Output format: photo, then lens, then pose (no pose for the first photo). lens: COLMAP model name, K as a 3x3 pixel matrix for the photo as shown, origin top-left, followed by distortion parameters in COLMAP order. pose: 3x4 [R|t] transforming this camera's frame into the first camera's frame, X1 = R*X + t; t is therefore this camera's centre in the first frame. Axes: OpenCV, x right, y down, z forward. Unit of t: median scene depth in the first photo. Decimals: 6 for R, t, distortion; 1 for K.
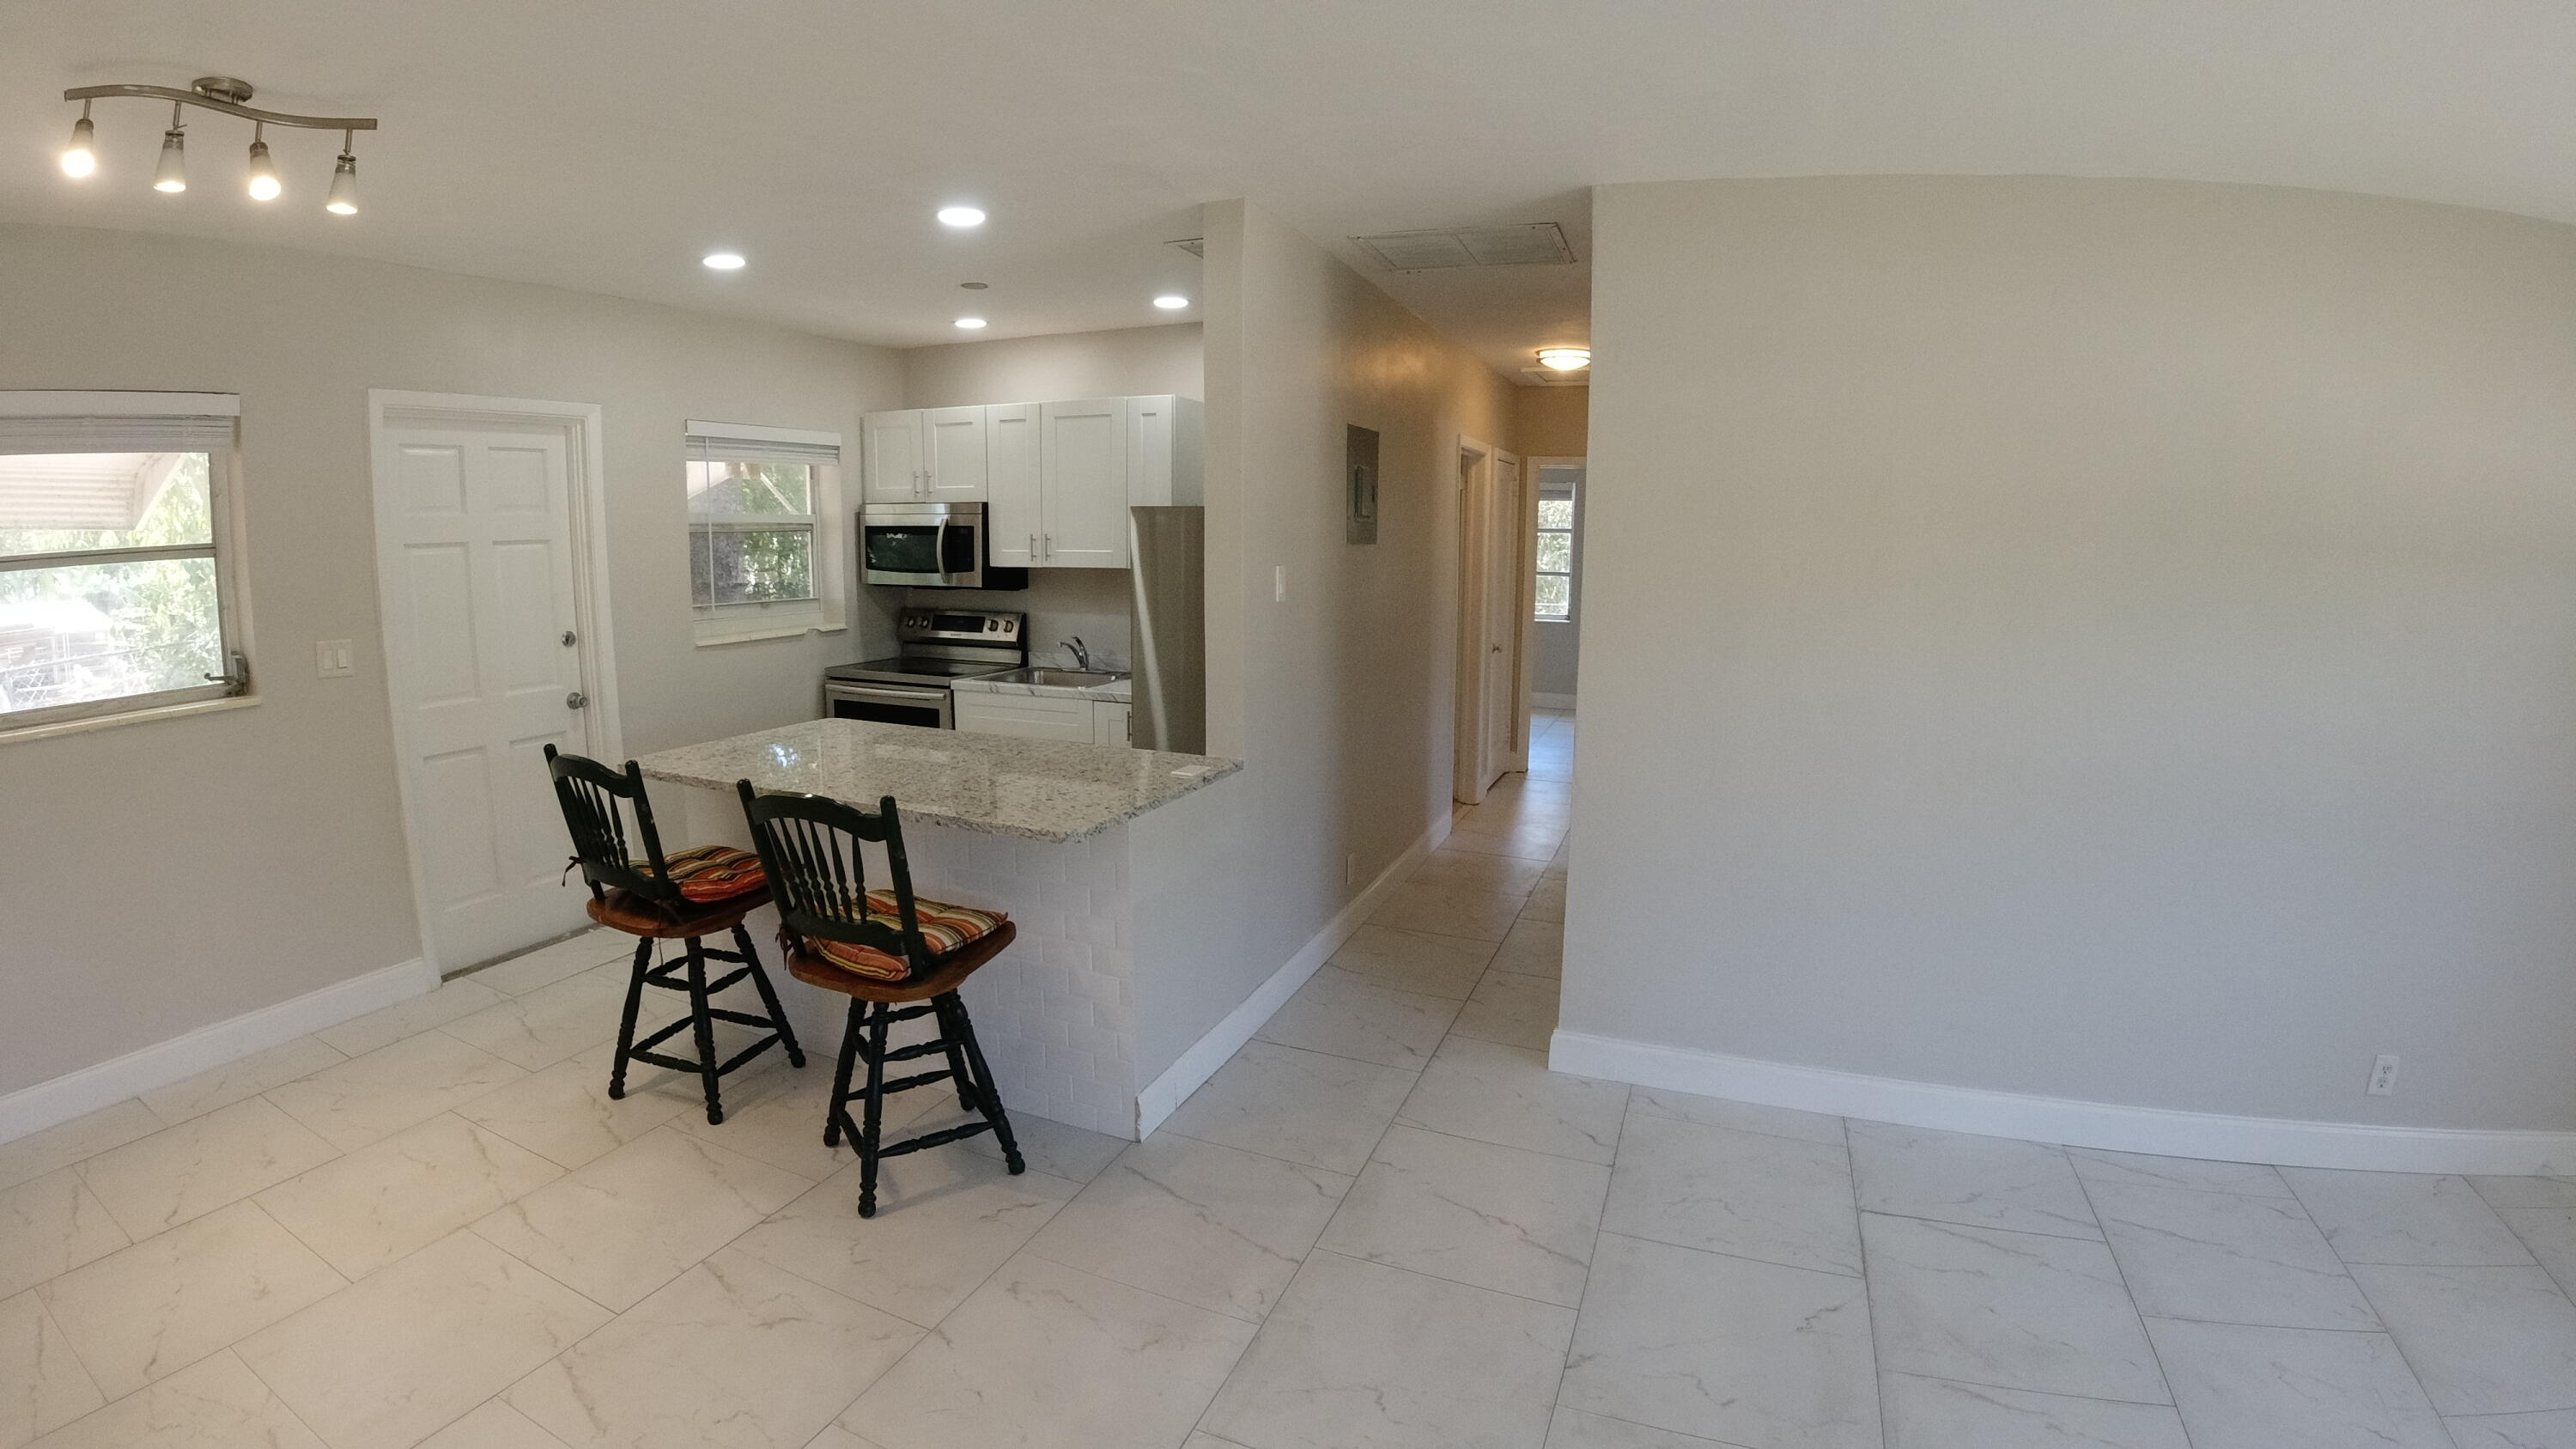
lens RADIAL K [[1113.2, 0, 1259.5], [0, 1113.2, 722.1], [0, 0, 1]] dist [-0.116870, 0.000583]
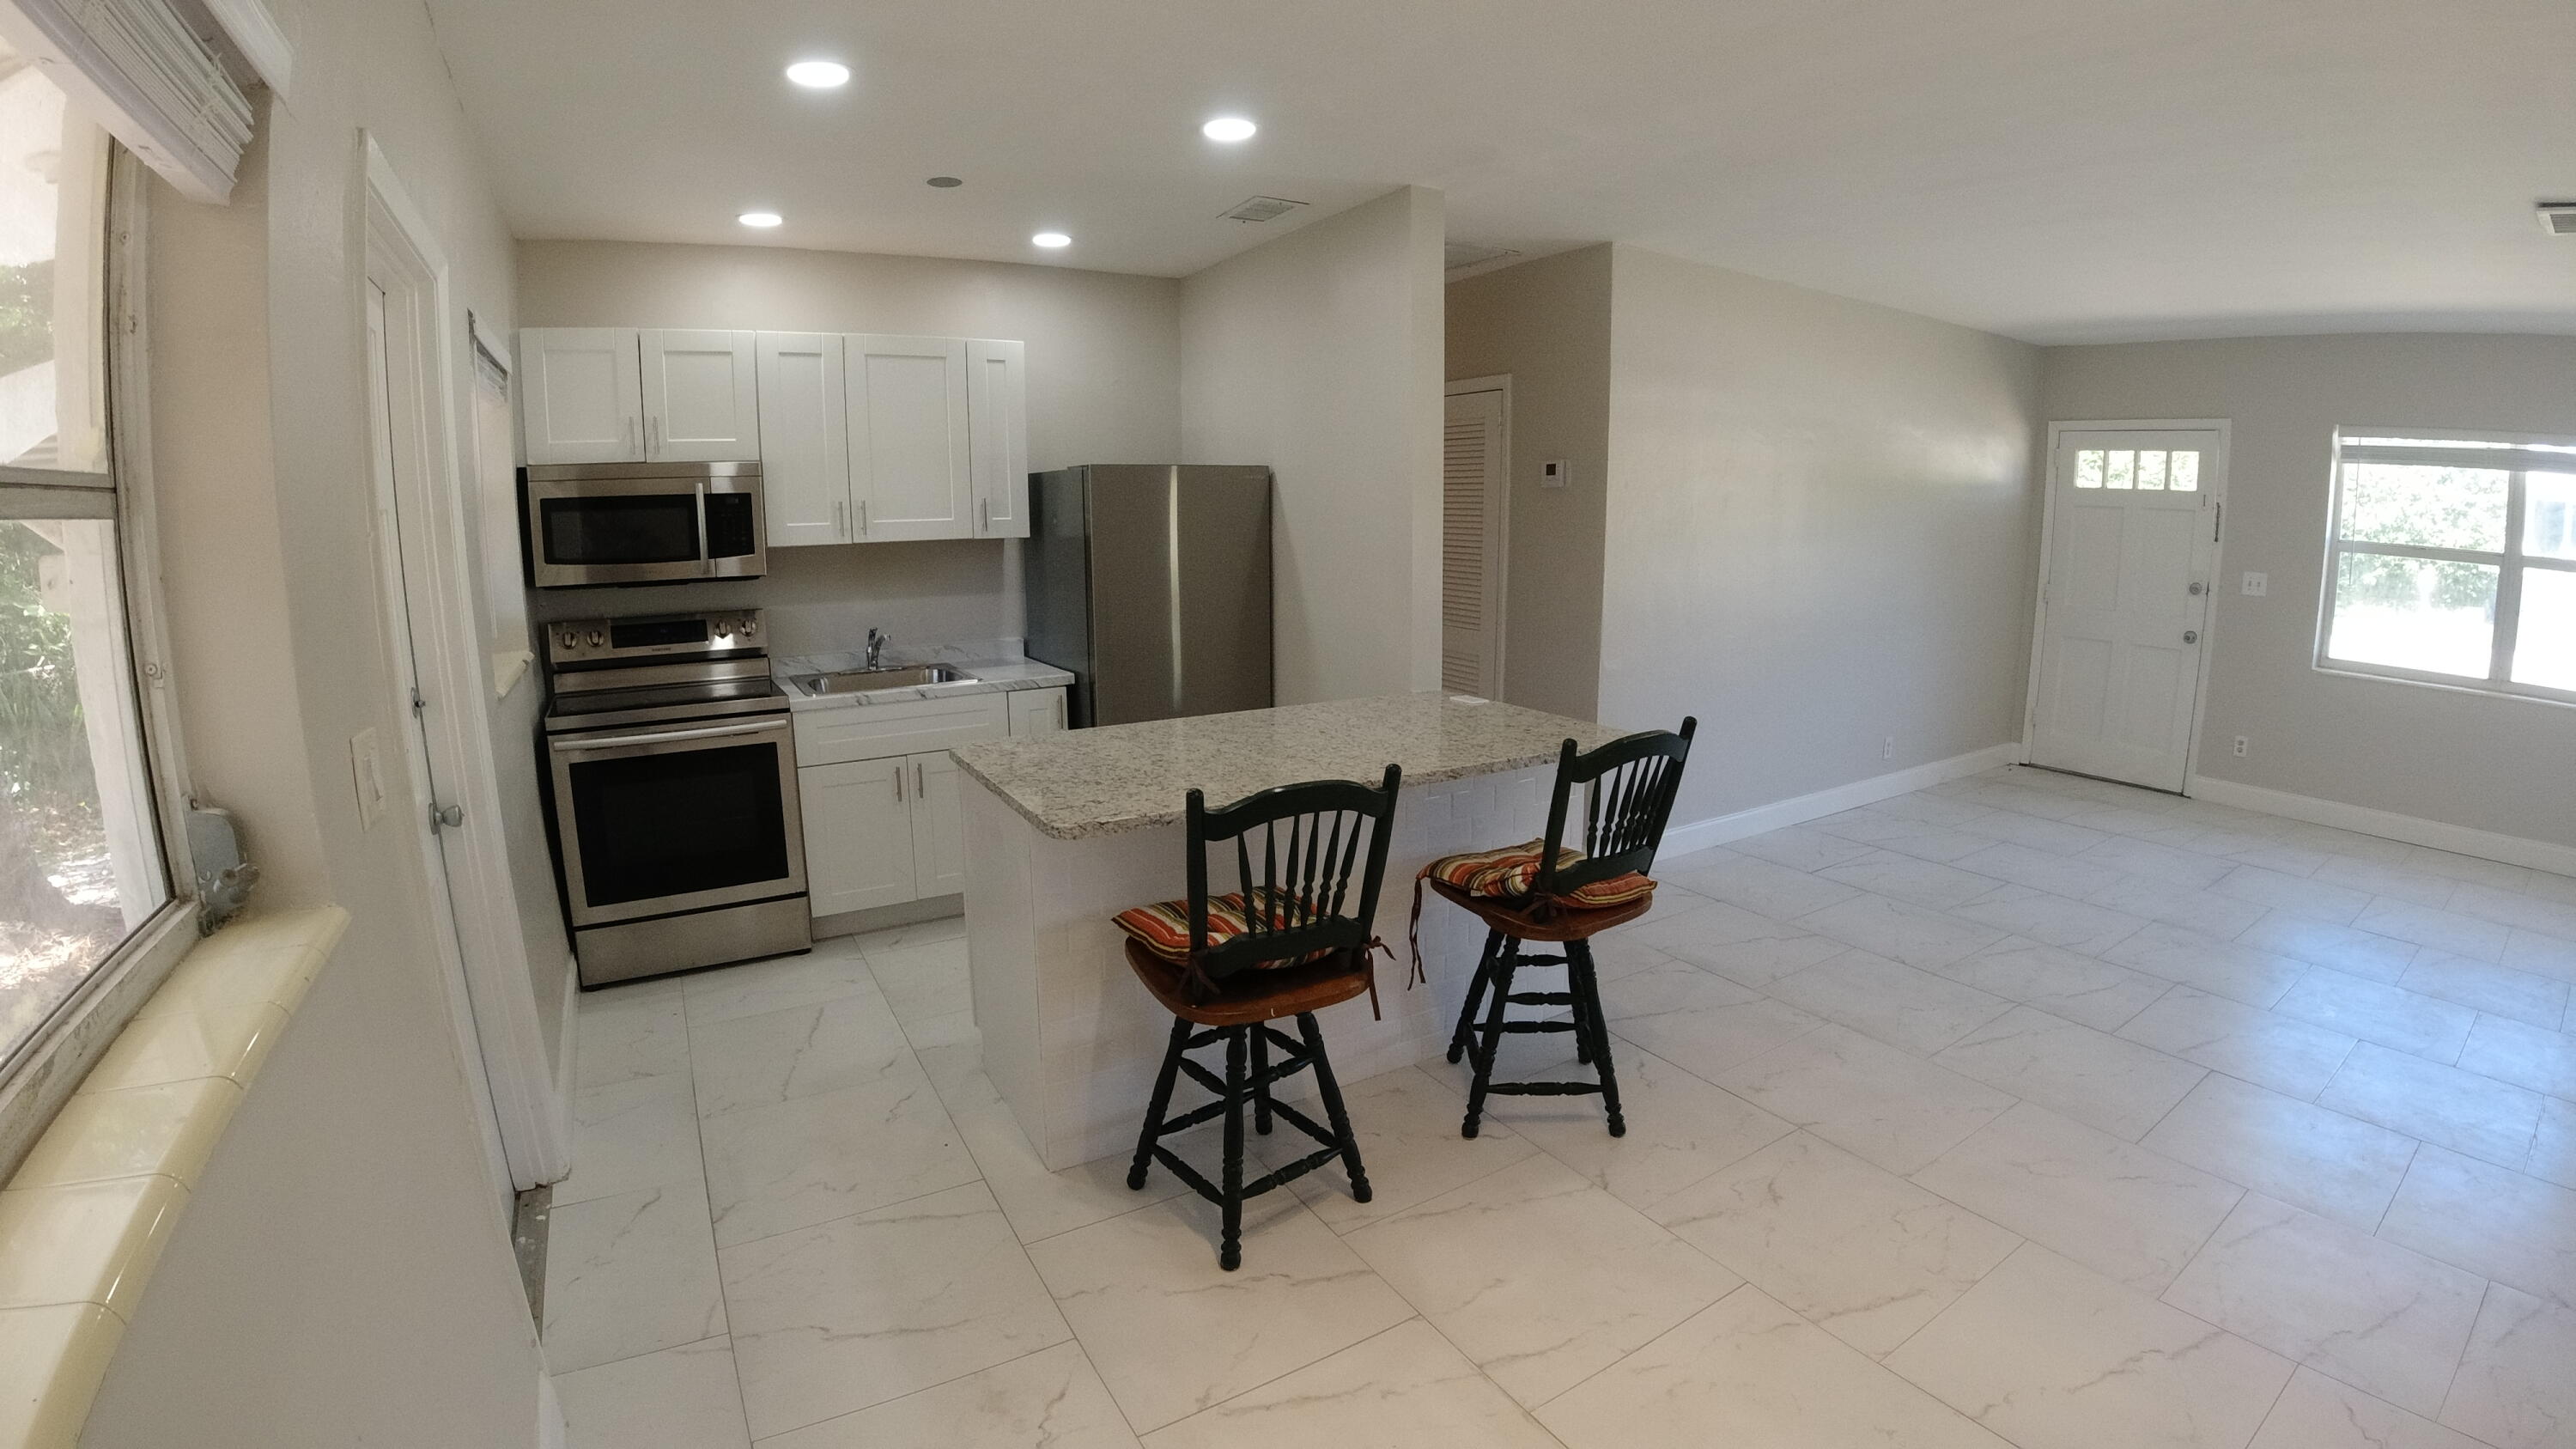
lens RADIAL K [[1113.2, 0, 1259.5], [0, 1113.2, 722.1], [0, 0, 1]] dist [-0.116870, 0.000583]
pose [[0.577319, -0.164086, 0.799861, -1.127815], [0.139771, 0.985001, 0.101183, -0.082971], [-0.804467, 0.053383, 0.591594, 0.521237]]
